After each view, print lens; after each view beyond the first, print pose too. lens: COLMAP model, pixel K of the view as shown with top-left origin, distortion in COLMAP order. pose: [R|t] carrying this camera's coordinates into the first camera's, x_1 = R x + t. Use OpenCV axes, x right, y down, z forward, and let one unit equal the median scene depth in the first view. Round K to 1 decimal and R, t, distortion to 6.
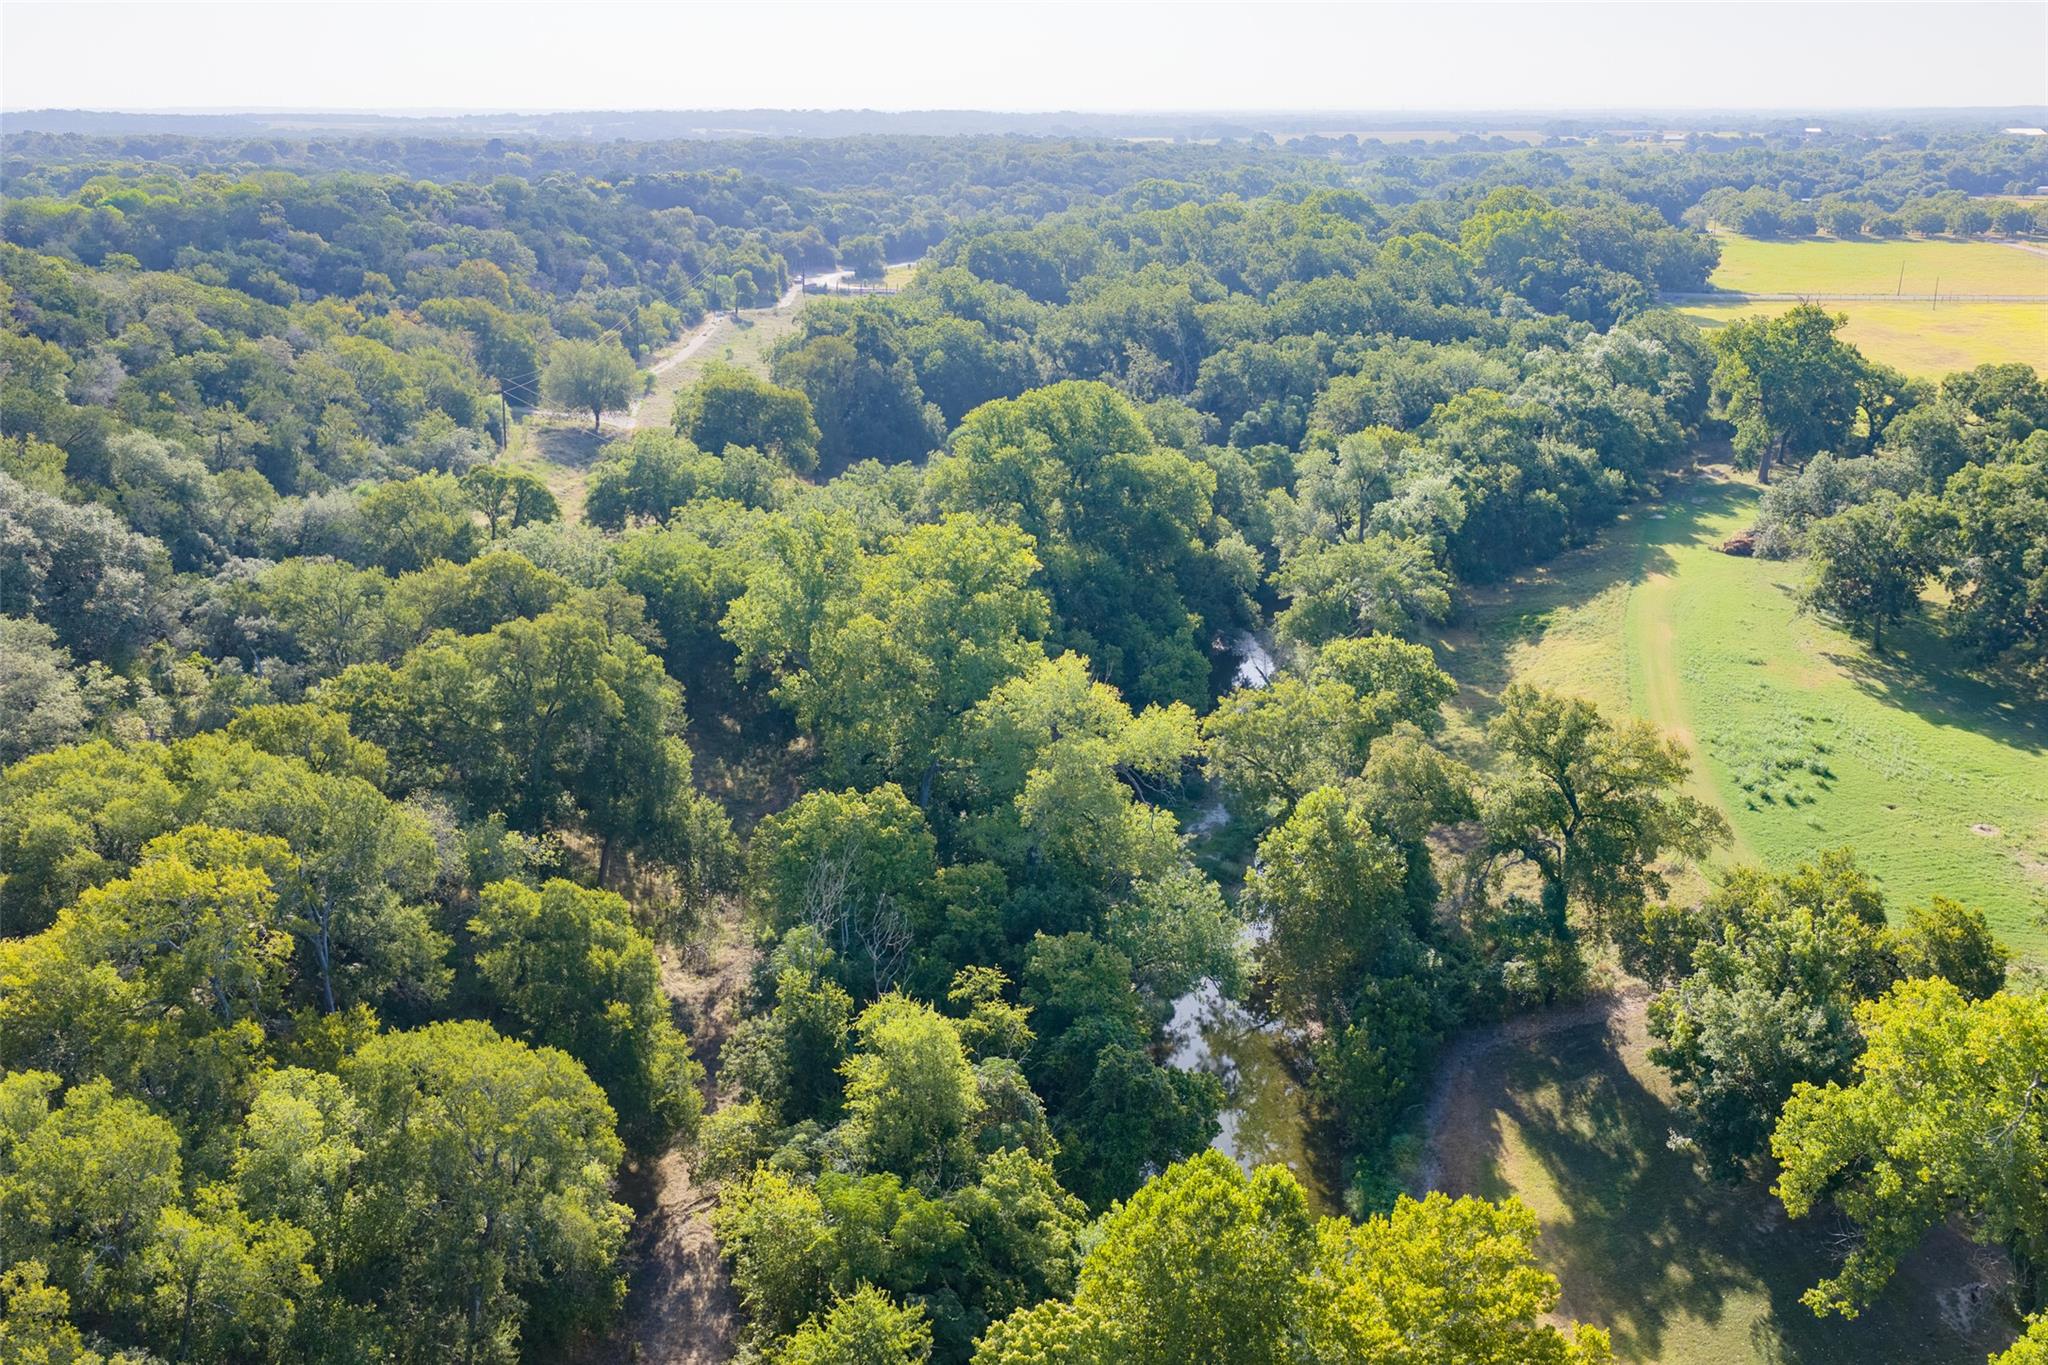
lens RADIAL K [[1700.1, 0, 1032.4], [0, 1700.1, 672.6], [0, 0, 1]] dist [0.018670, -0.025517]
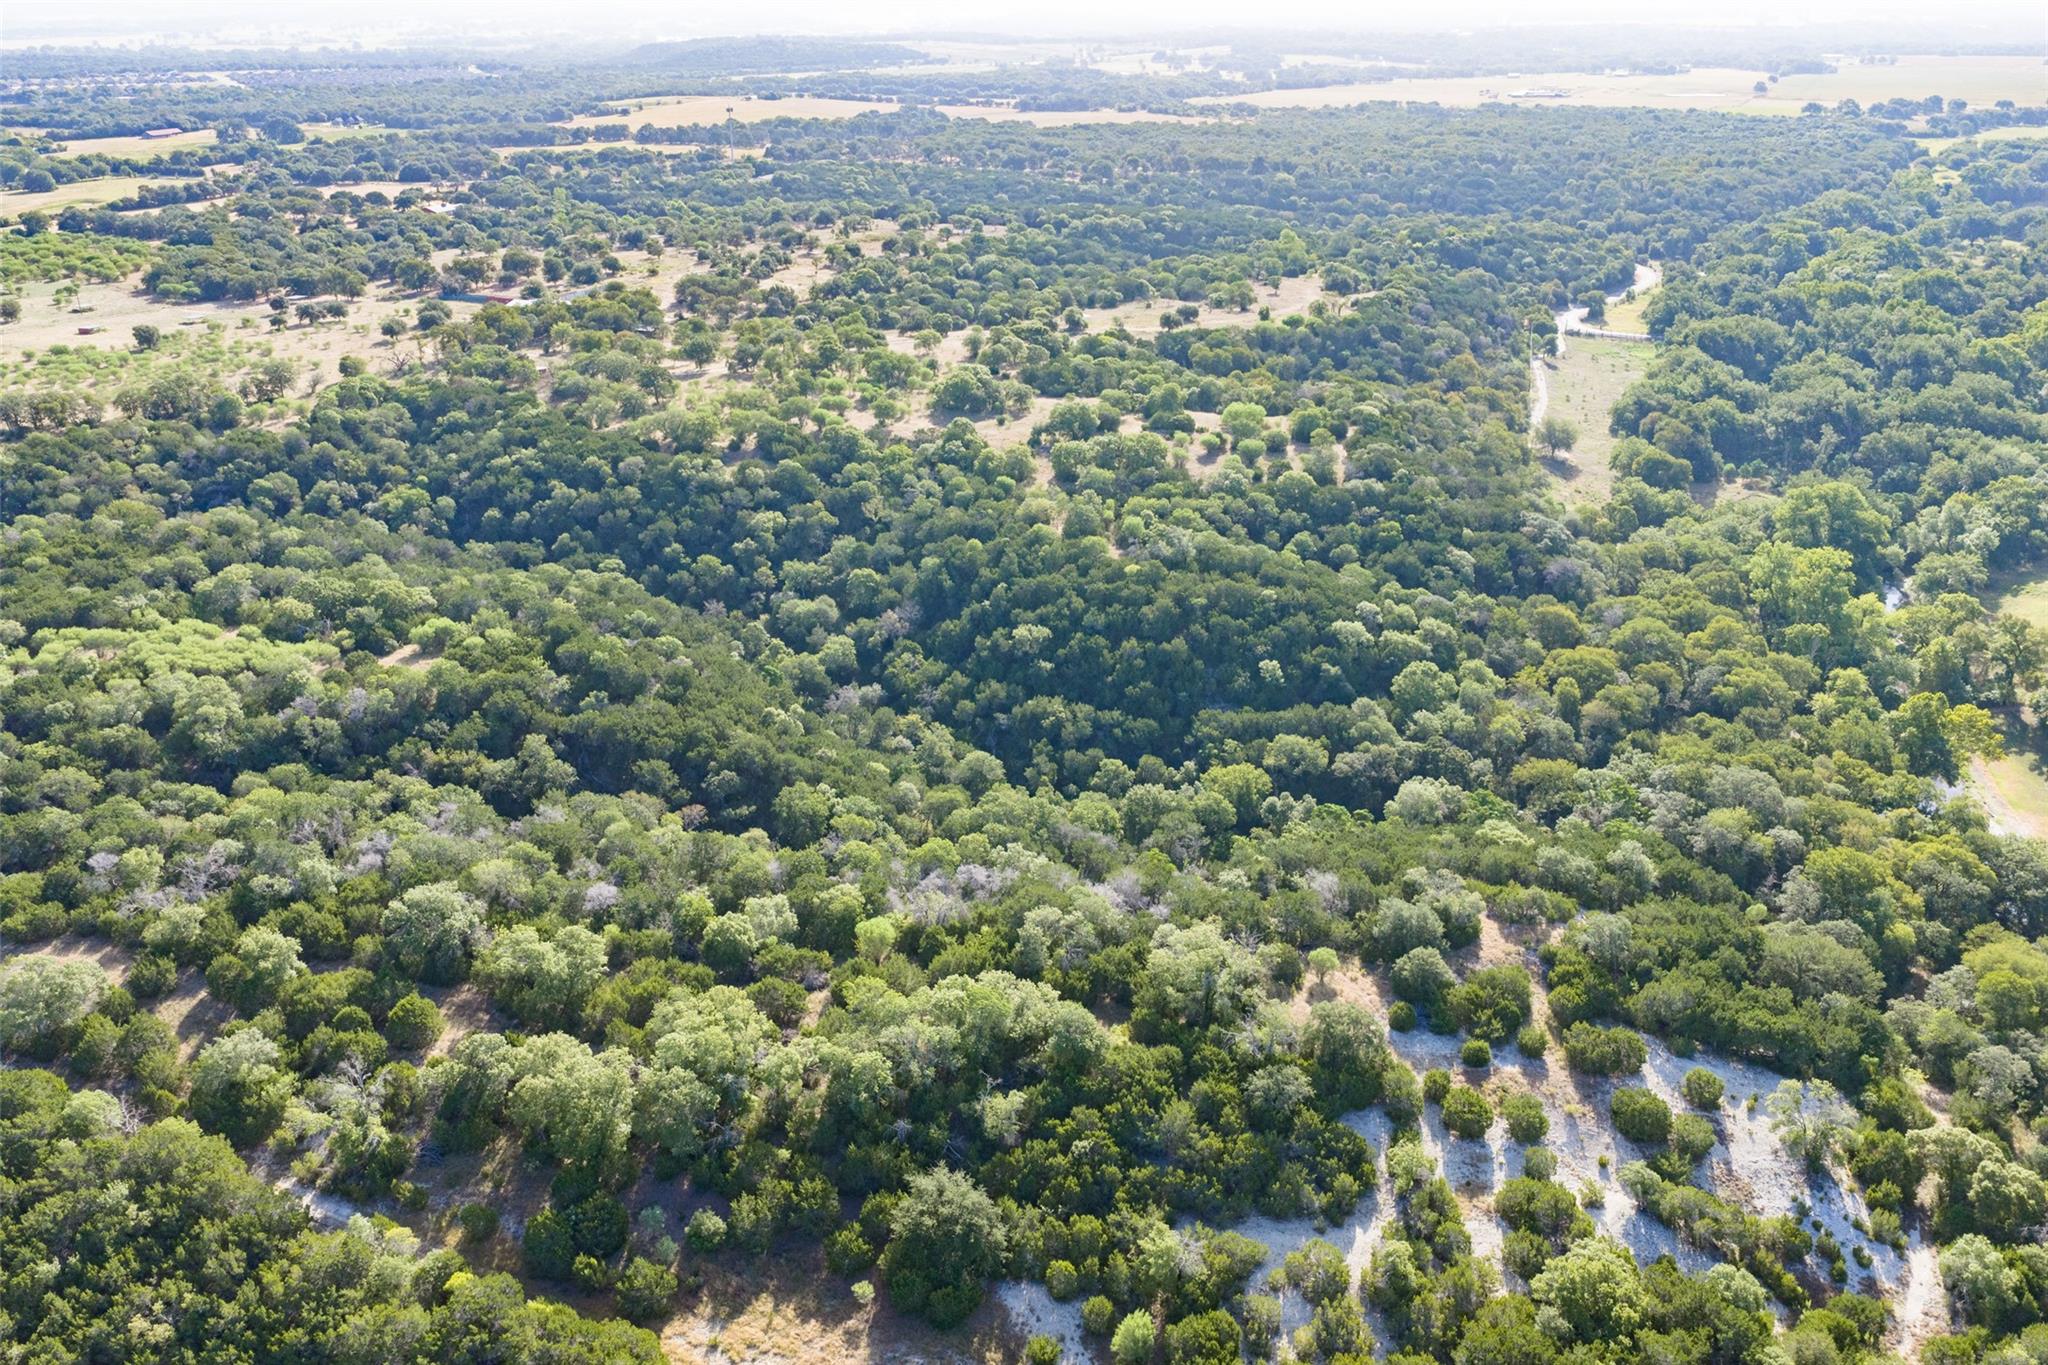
lens RADIAL K [[1700.1, 0, 1032.4], [0, 1700.1, 672.6], [0, 0, 1]] dist [0.018670, -0.025517]
pose [[0.962243, 0.103041, -0.251934, -0.431059], [-0.084008, 0.992816, 0.085202, -0.001112], [0.258904, -0.060820, 0.963986, -1.682010]]
